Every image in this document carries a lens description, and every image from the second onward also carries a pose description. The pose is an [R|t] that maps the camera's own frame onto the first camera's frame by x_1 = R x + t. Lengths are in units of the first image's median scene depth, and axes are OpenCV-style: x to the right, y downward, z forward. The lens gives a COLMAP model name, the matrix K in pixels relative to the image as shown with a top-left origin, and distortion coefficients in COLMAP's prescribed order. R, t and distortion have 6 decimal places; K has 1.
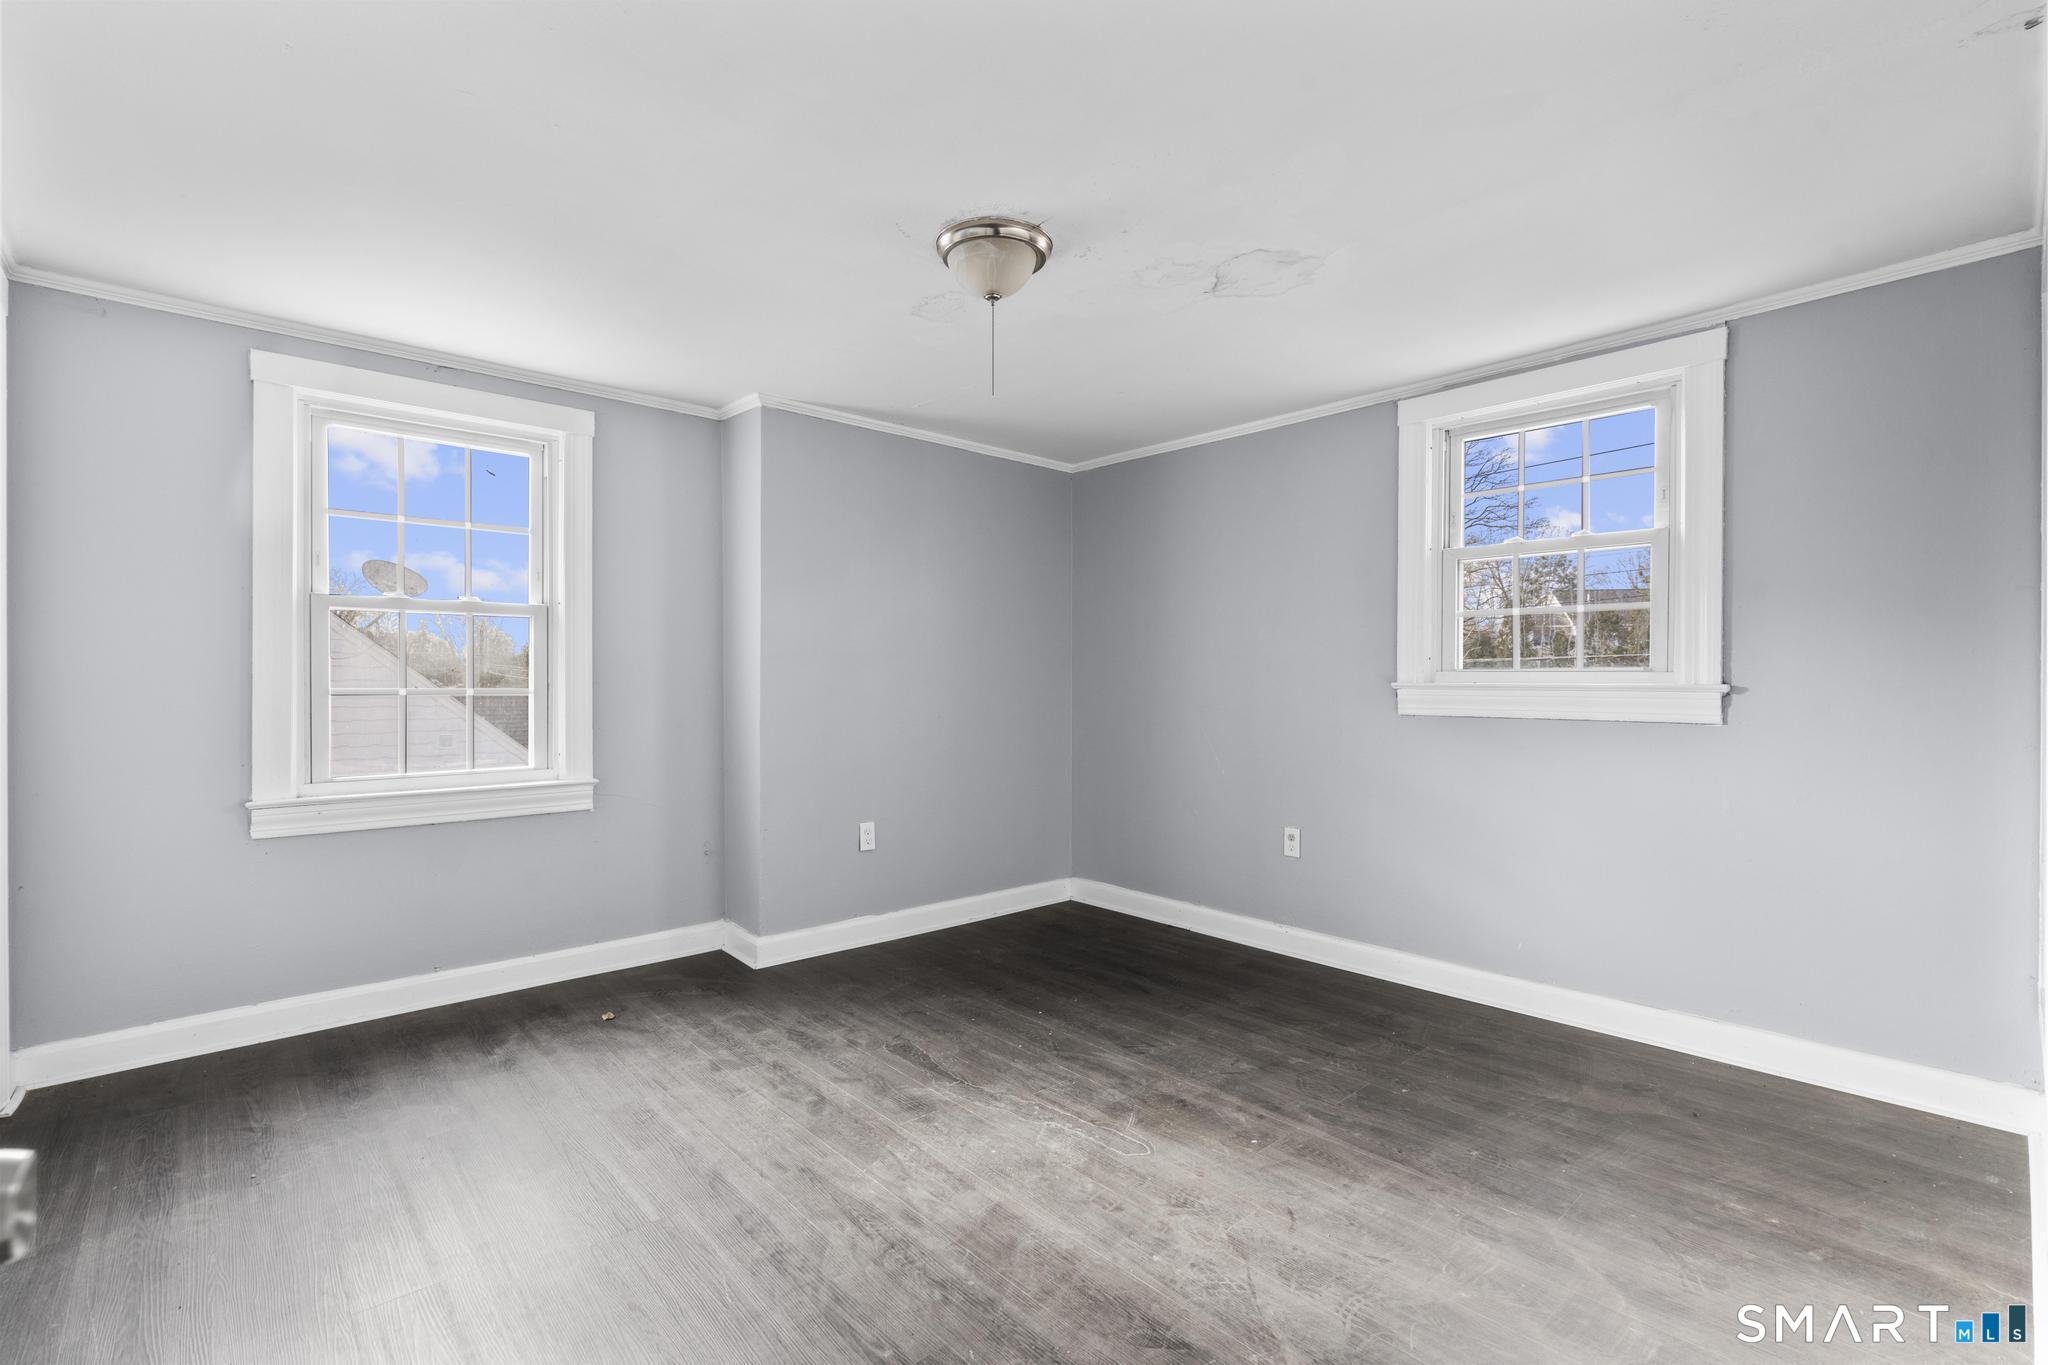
lens RADIAL K [[909.3, 0, 1025.1], [0, 909.3, 689.2], [0, 0, 1]] dist [-0.004201, 0.001875]
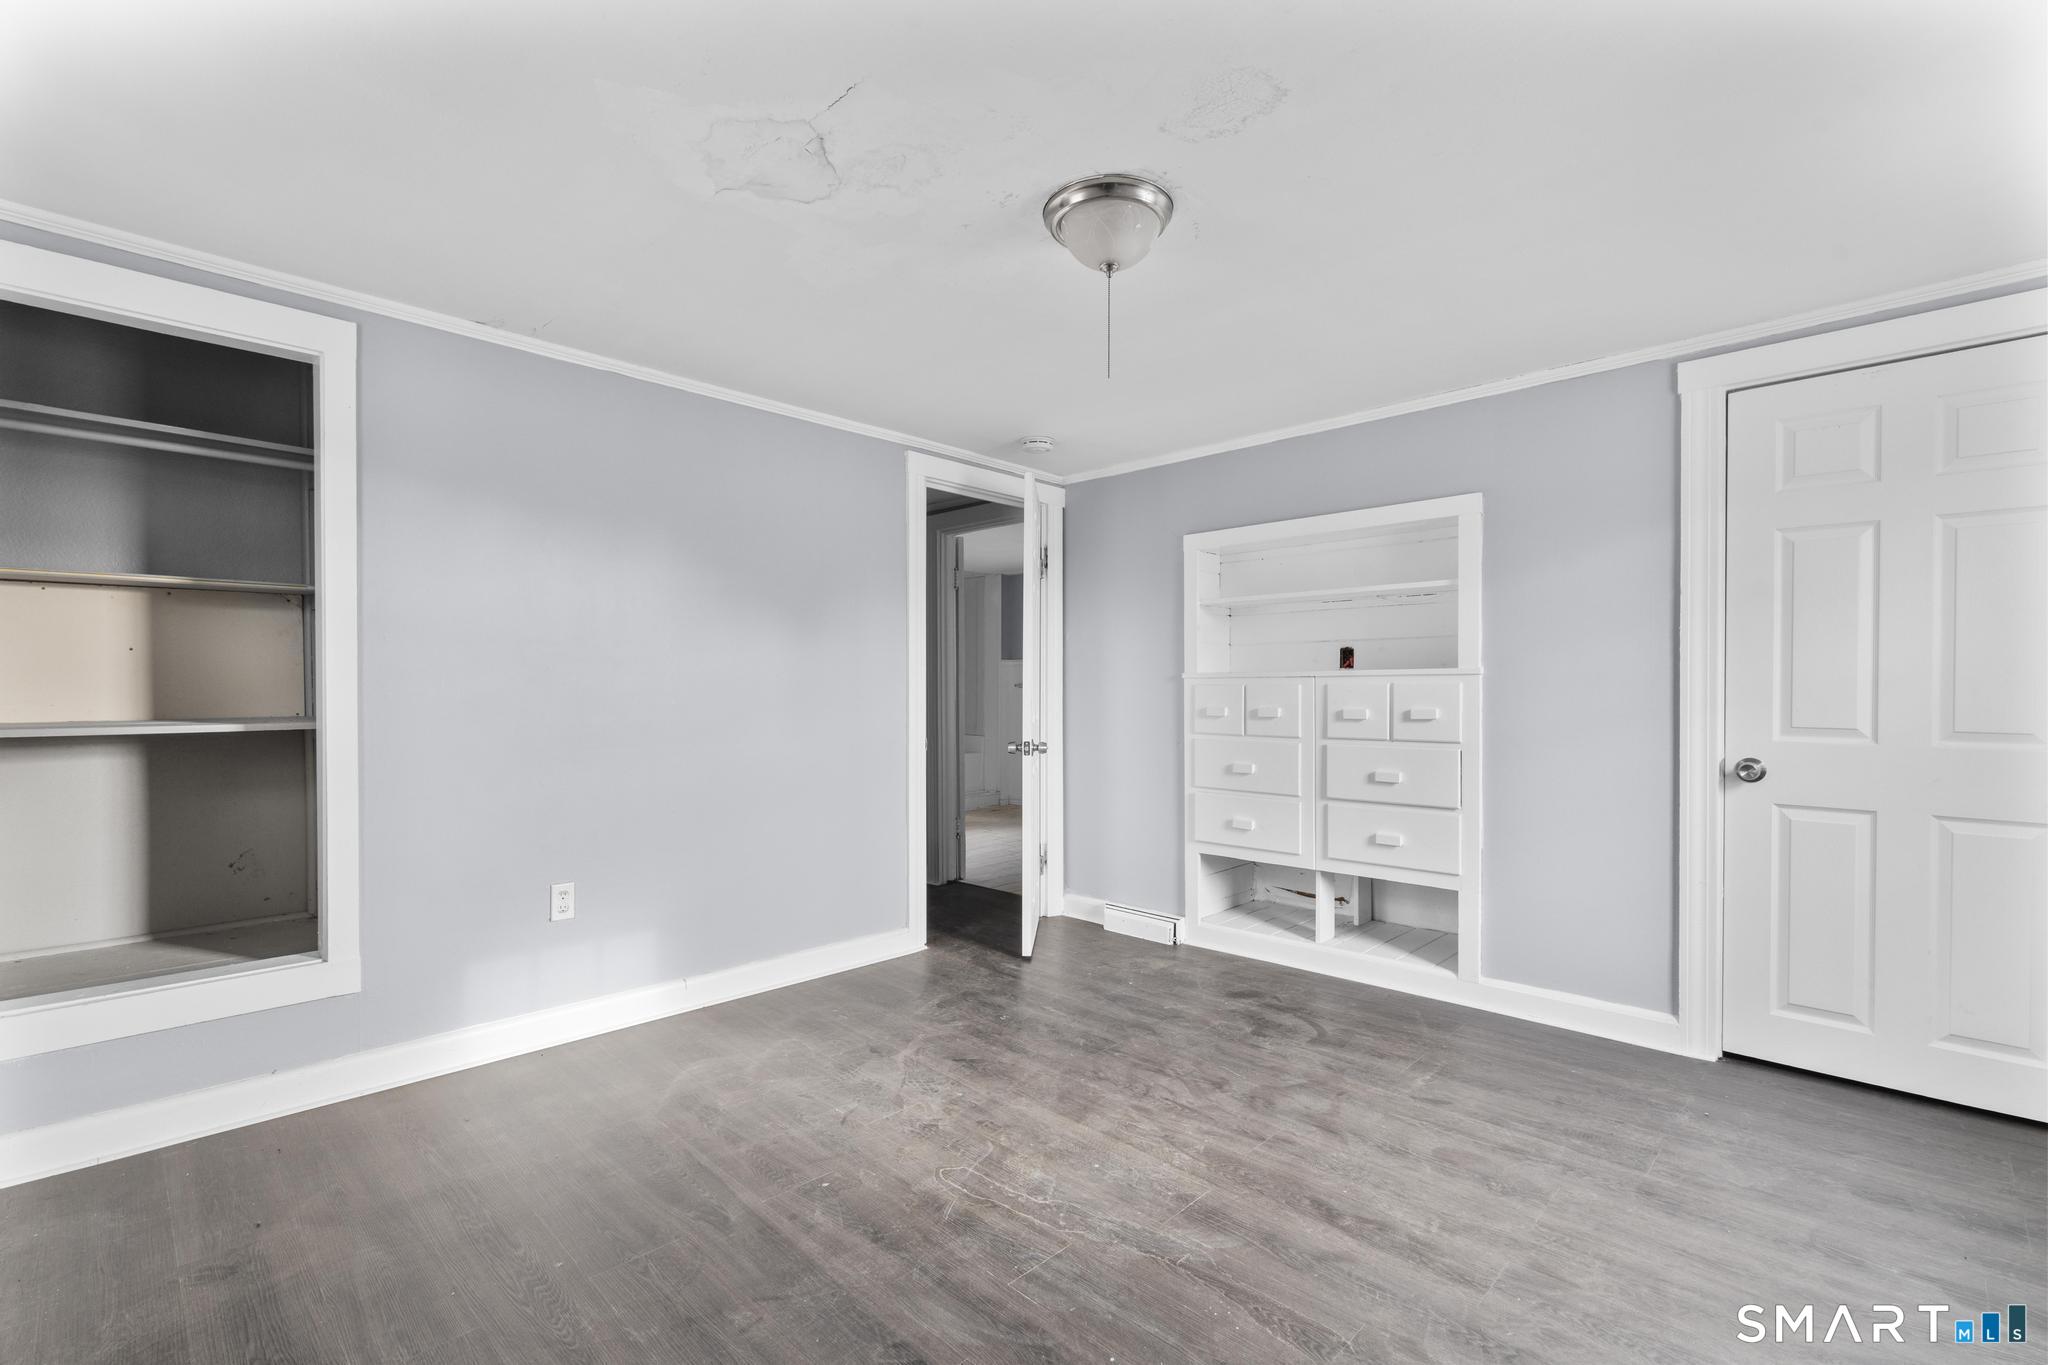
lens RADIAL K [[909.3, 0, 1022.3], [0, 909.3, 689.0], [0, 0, 1]] dist [-0.004201, 0.001875]
pose [[-0.998366, -0.002761, -0.057073, 0.099314], [-0.003228, 0.999962, 0.008086, -0.023493], [0.057048, 0.008257, -0.998337, 1.873404]]
